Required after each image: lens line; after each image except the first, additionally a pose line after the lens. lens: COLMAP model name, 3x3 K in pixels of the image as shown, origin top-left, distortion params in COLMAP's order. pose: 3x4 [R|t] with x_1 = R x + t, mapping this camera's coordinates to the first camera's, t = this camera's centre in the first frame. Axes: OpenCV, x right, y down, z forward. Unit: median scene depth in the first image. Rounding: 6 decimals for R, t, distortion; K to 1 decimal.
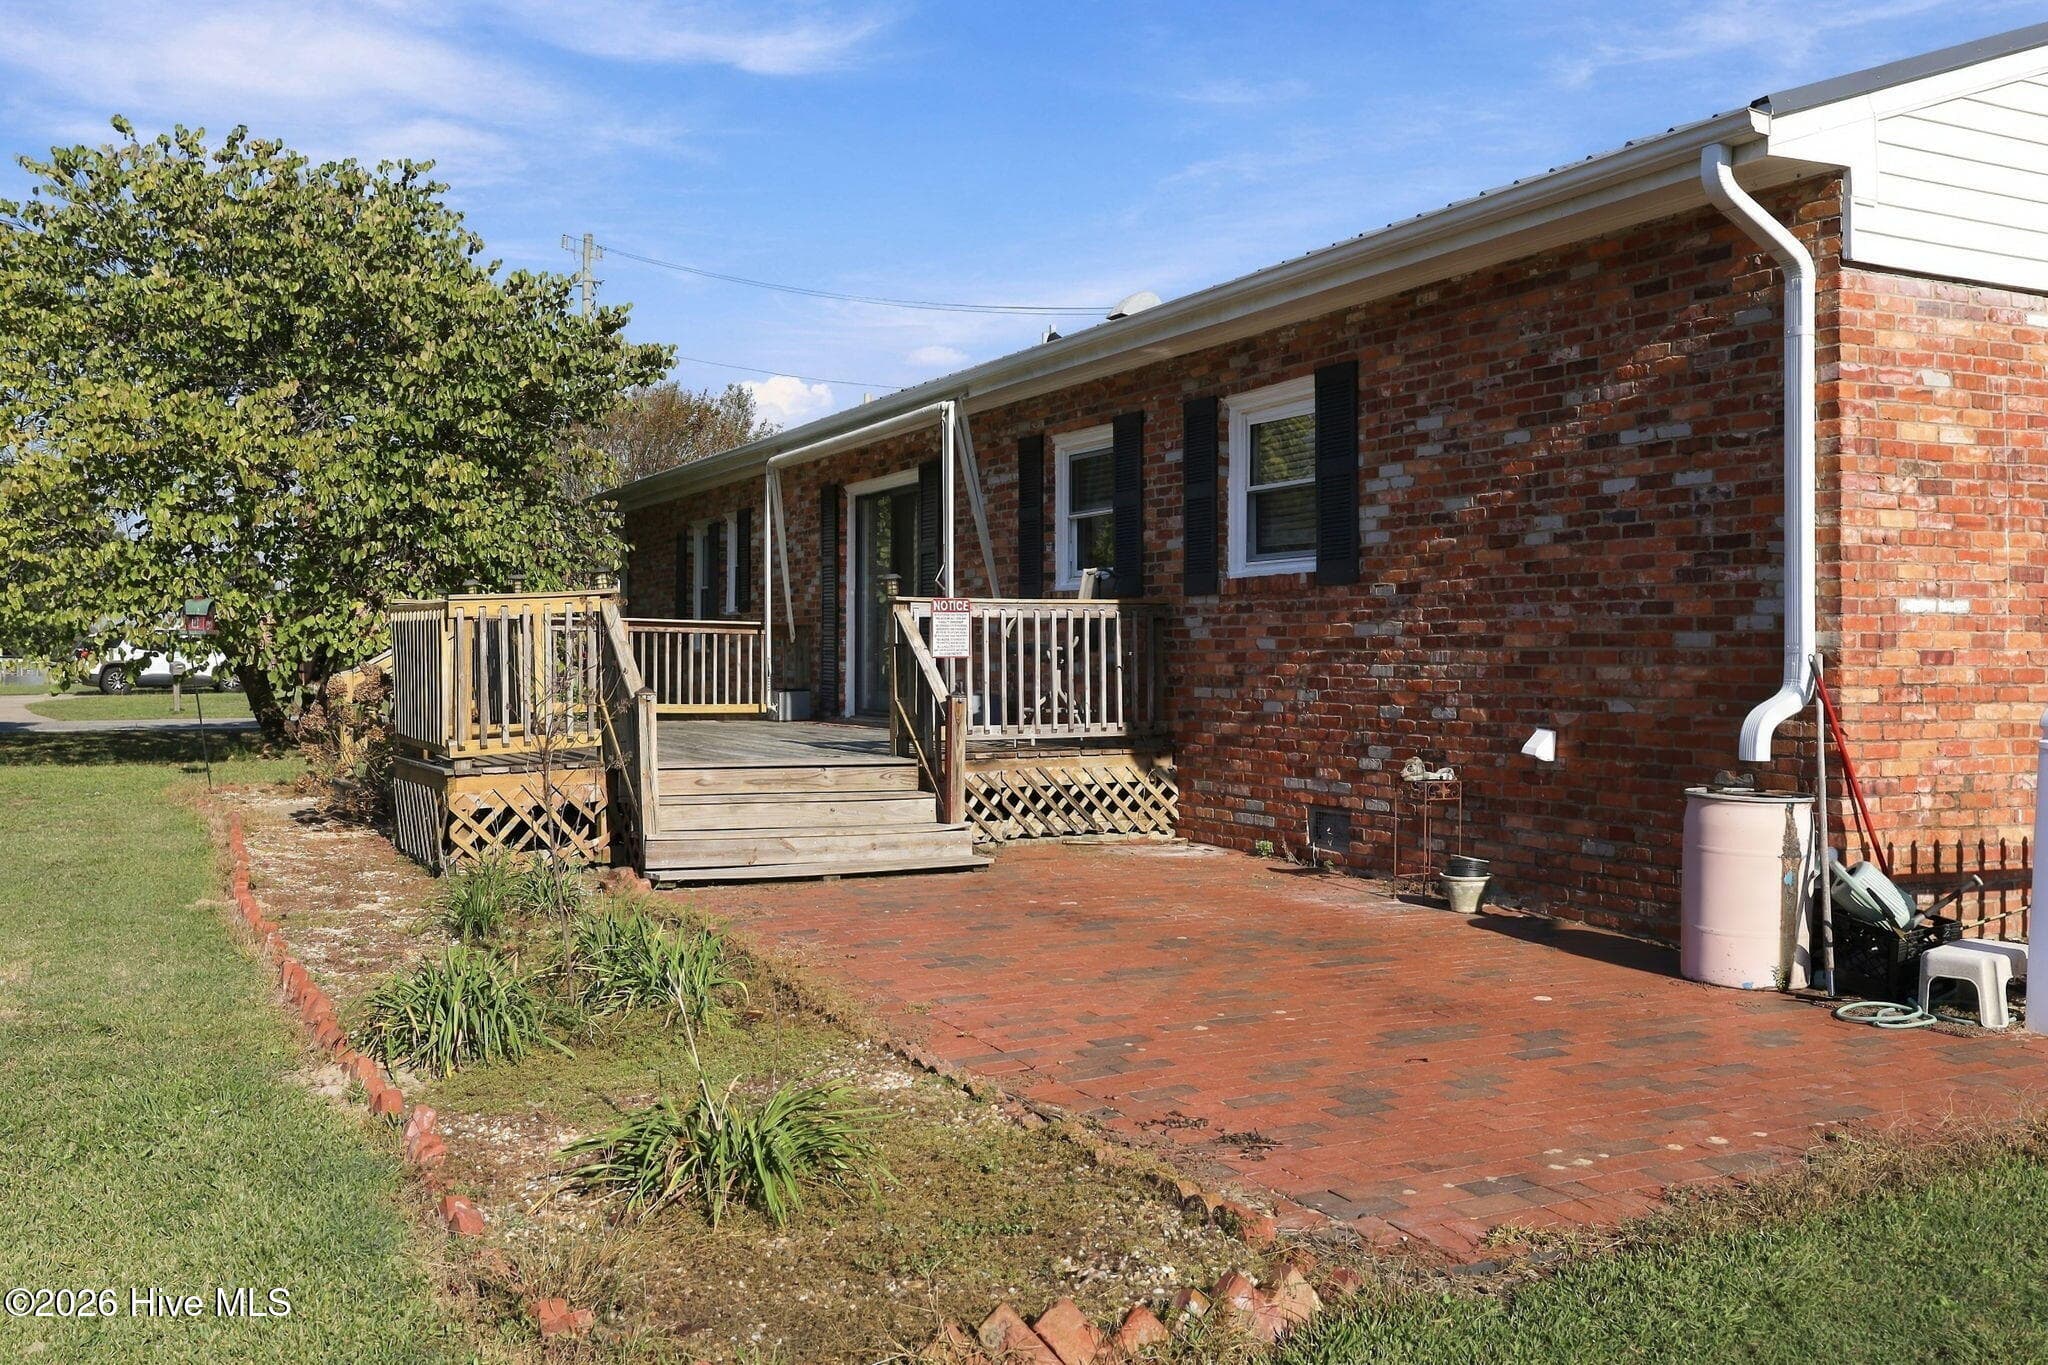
lens RADIAL K [[1880.6, 0, 1023.5], [0, 1880.6, 623.3], [0, 0, 1]] dist [0.018636, 0.008162]
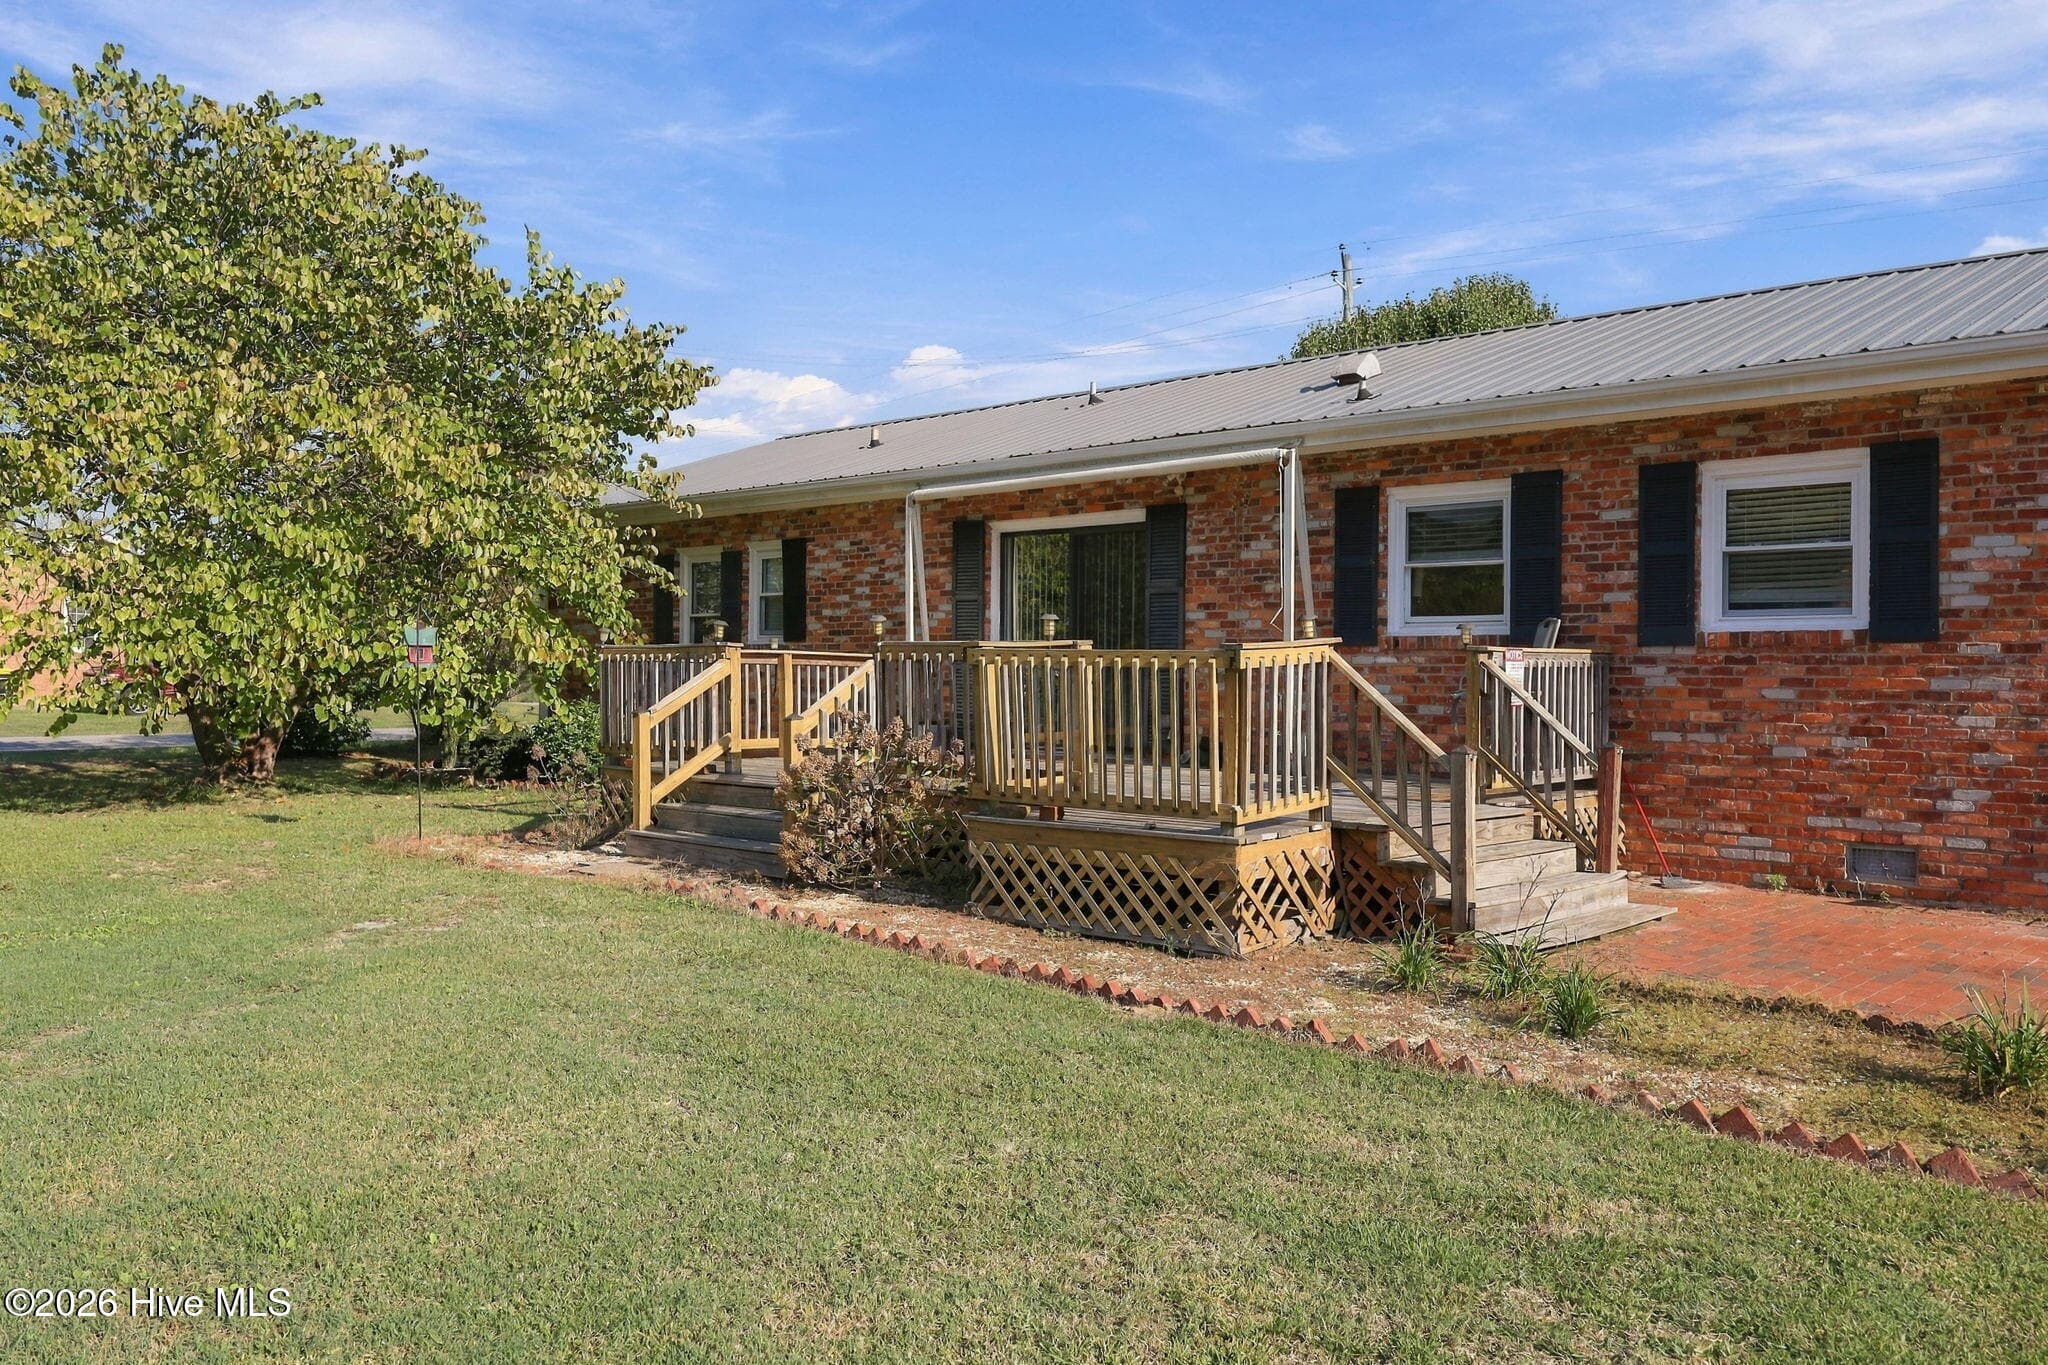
lens RADIAL K [[1601.2, 0, 1024.0], [0, 1601.2, 682.5], [0, 0, 1]] dist [0.007841, 0.001527]
pose [[0.935030, 0.004302, 0.354542, -0.587531], [-0.013389, 0.999642, 0.023181, -0.010843], [-0.354316, -0.026422, 0.934753, 0.280557]]
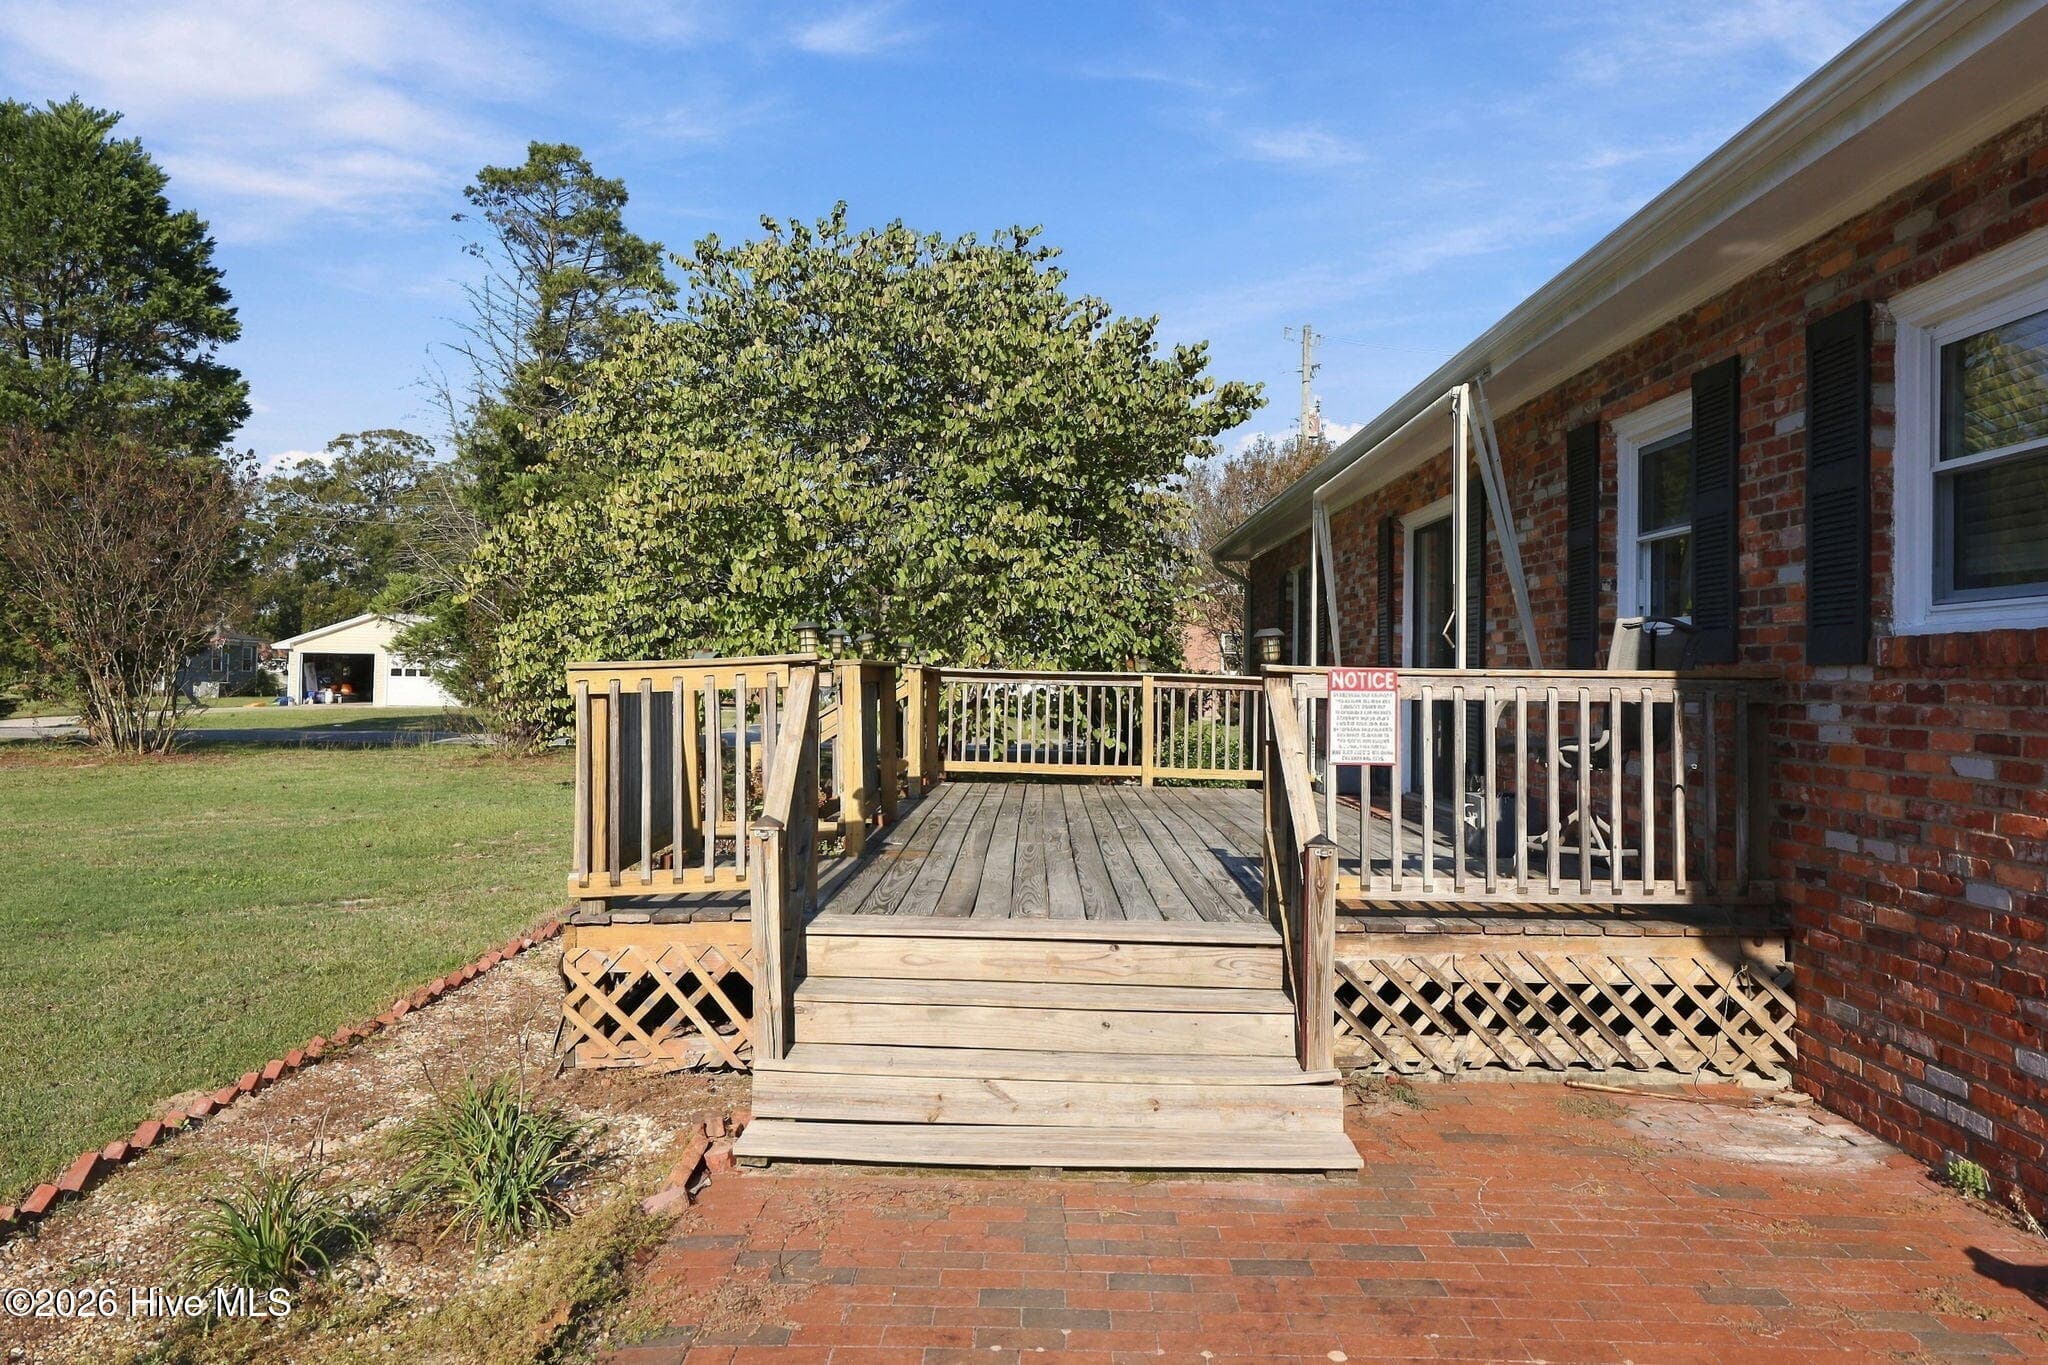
lens RADIAL K [[1461.0, 0, 1023.0], [0, 1461.0, 639.2], [0, 0, 1]] dist [0.007876, -0.000710]
pose [[0.891822, 0.001586, -0.452383, 0.077316], [-0.006932, 0.999924, -0.010161, -0.017018], [0.452333, 0.012198, 0.891766, 0.519099]]
